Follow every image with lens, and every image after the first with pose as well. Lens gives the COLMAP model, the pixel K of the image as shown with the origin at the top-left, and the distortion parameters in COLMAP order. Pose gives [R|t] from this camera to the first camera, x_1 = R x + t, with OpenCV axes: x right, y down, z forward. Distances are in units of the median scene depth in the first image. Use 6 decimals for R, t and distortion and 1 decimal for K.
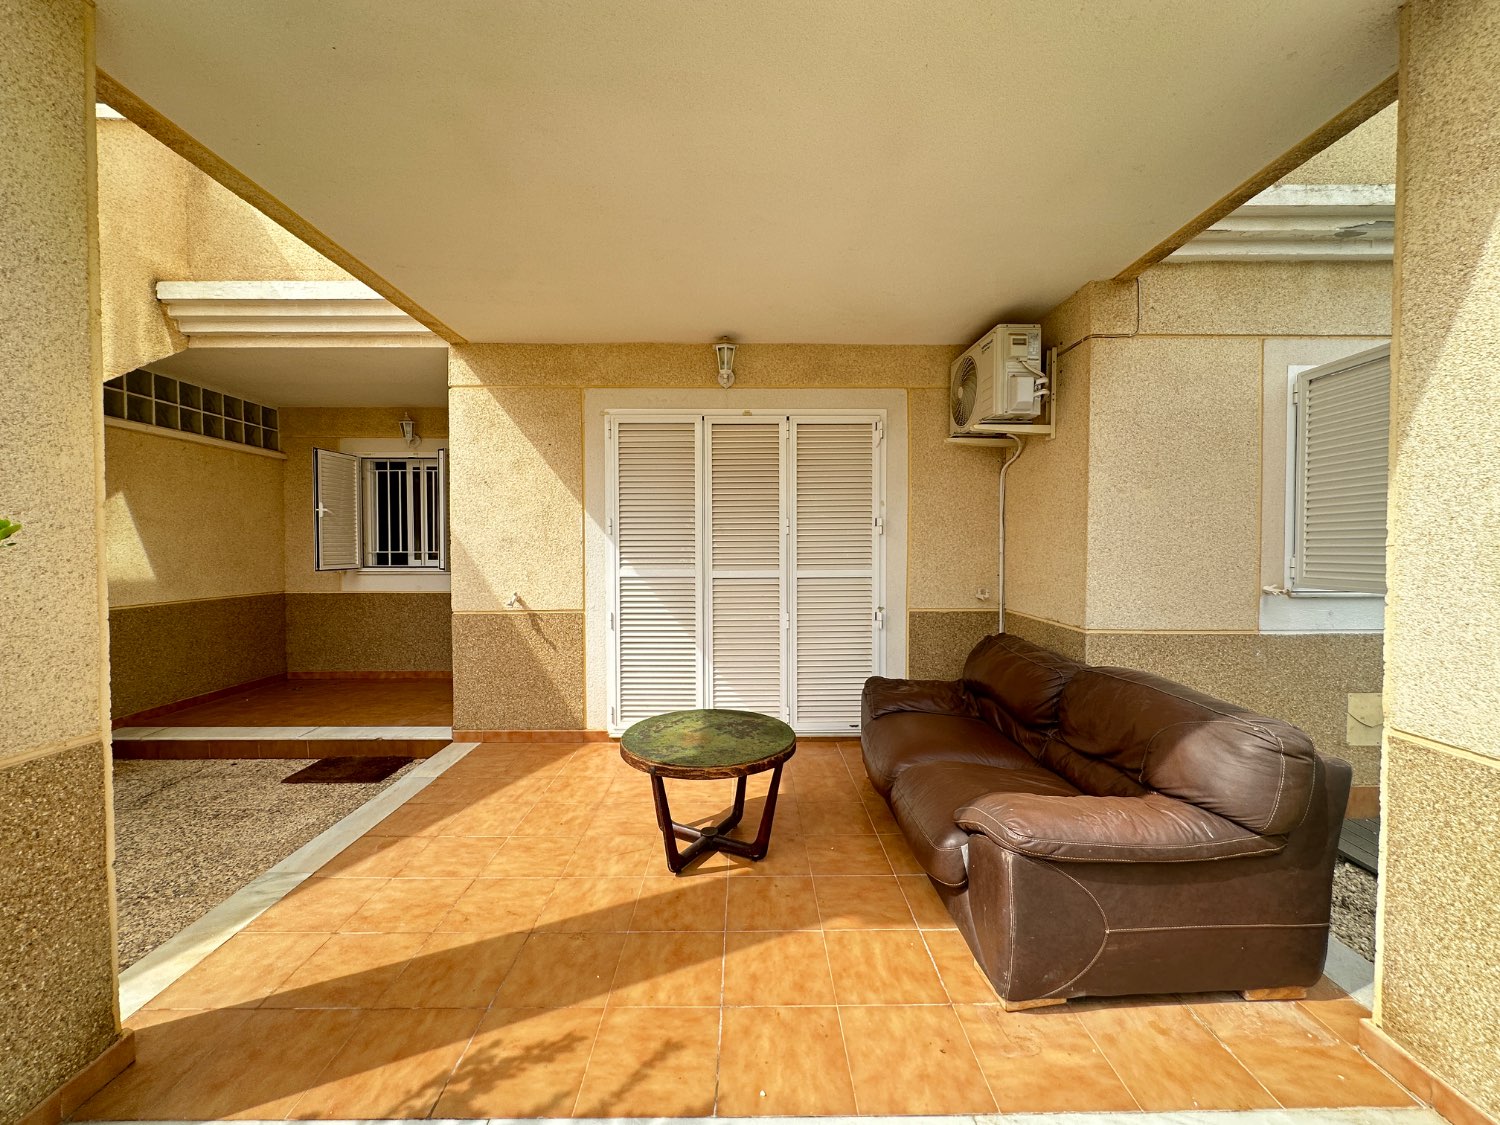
lens RADIAL K [[598.9, 0, 753.4], [0, 598.9, 559.6], [0, 0, 1]] dist [-0.001082, -0.000097]
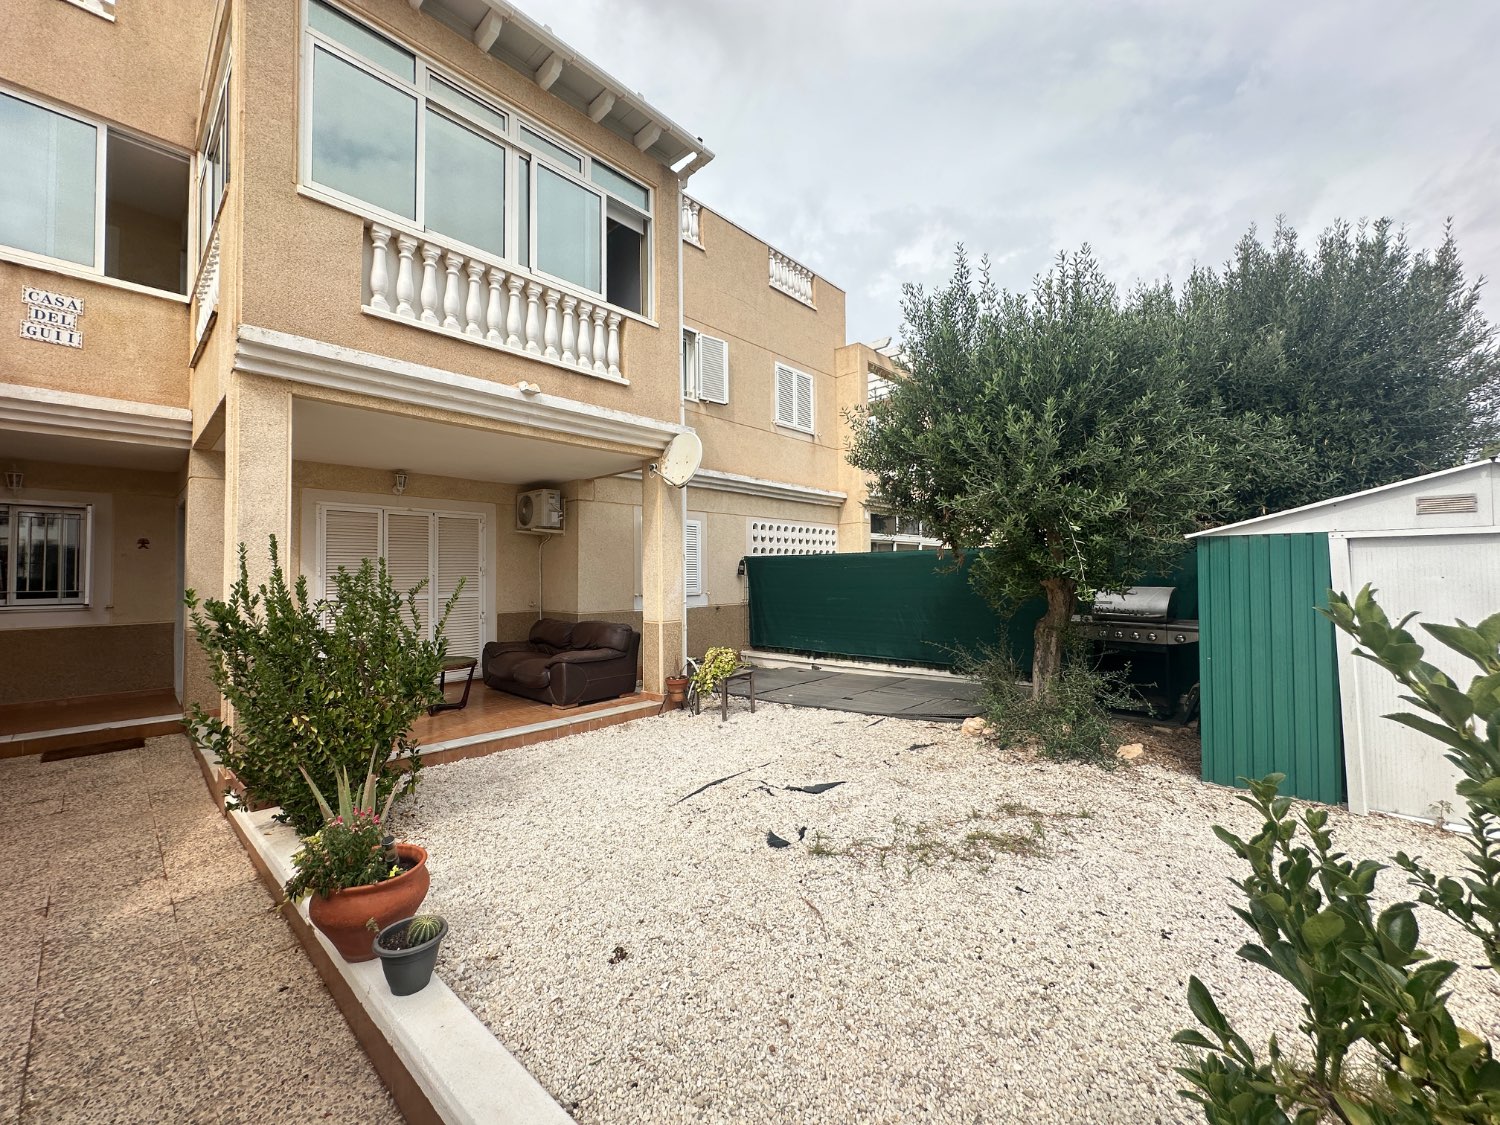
lens RADIAL K [[596.7, 0, 751.6], [0, 596.7, 559.0], [0, 0, 1]] dist [-0.003336, 0.000439]
pose [[0.684474, 0.015484, 0.728873, -0.633510], [0.026541, 0.998582, -0.046138, 0.019789], [-0.728554, 0.050925, 0.683092, -1.025773]]
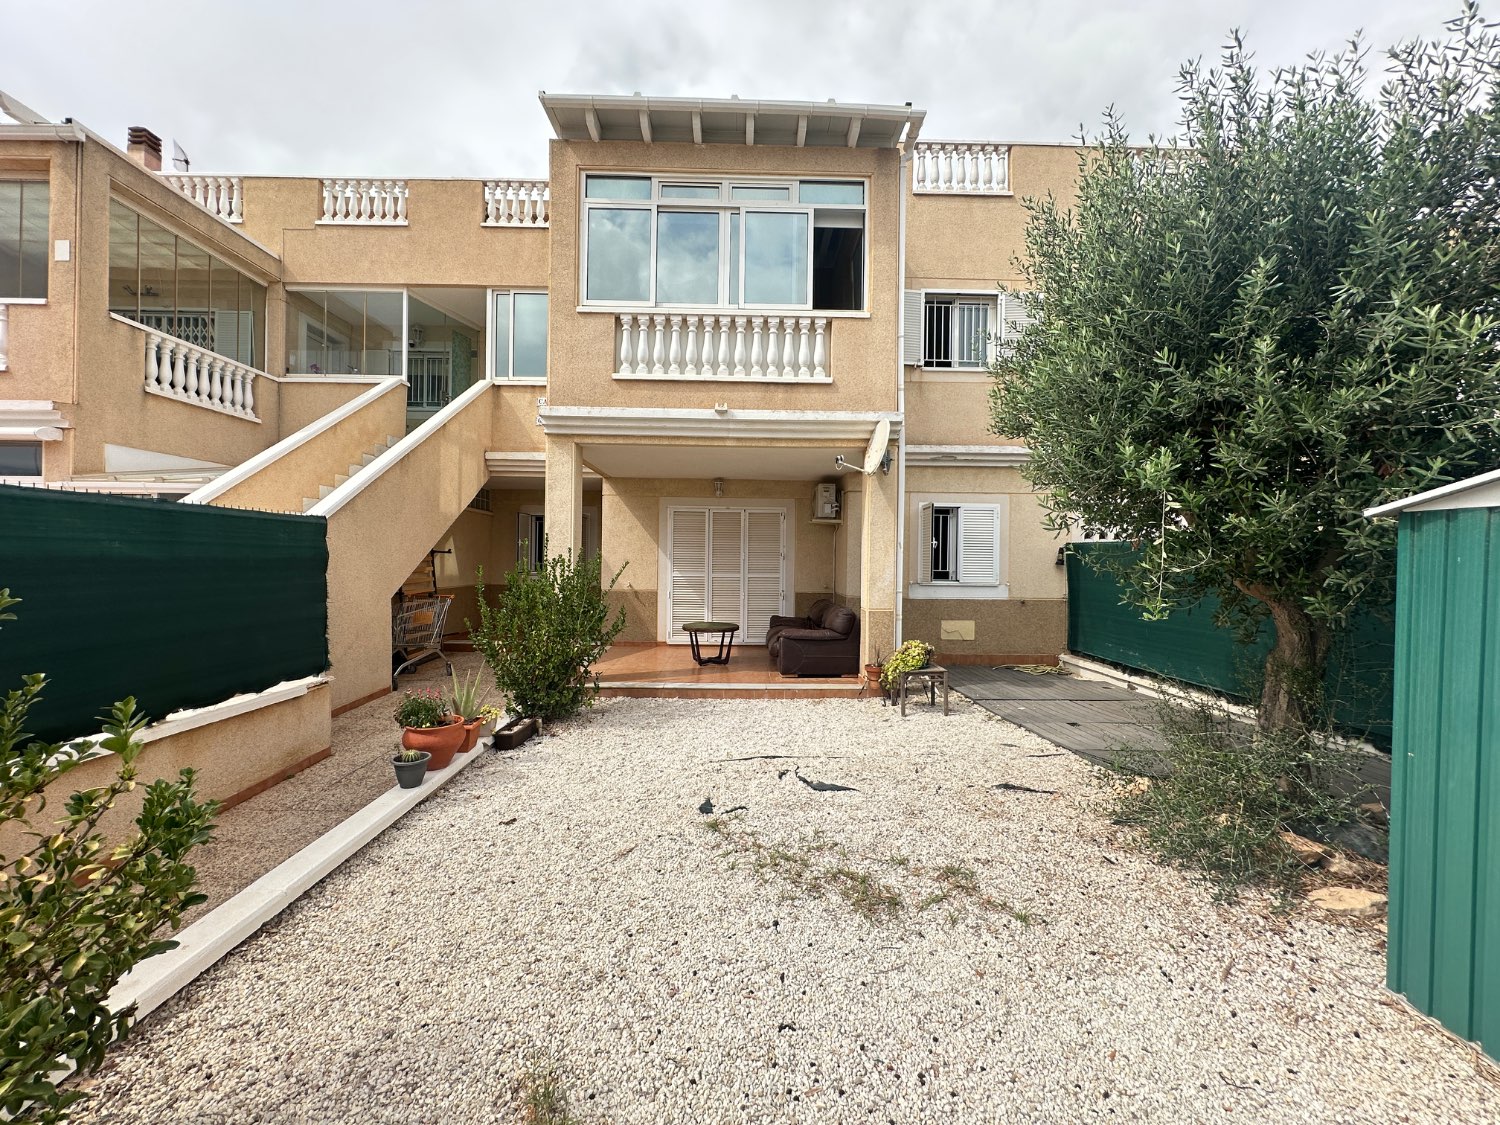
lens RADIAL K [[598.9, 0, 753.4], [0, 598.9, 559.6], [0, 0, 1]] dist [-0.001082, -0.000097]
pose [[0.999829, 0.013501, 0.012609, 0.065126], [-0.013197, 0.999628, -0.023876, 0.015467], [-0.012927, 0.023706, 0.999635, -1.397856]]
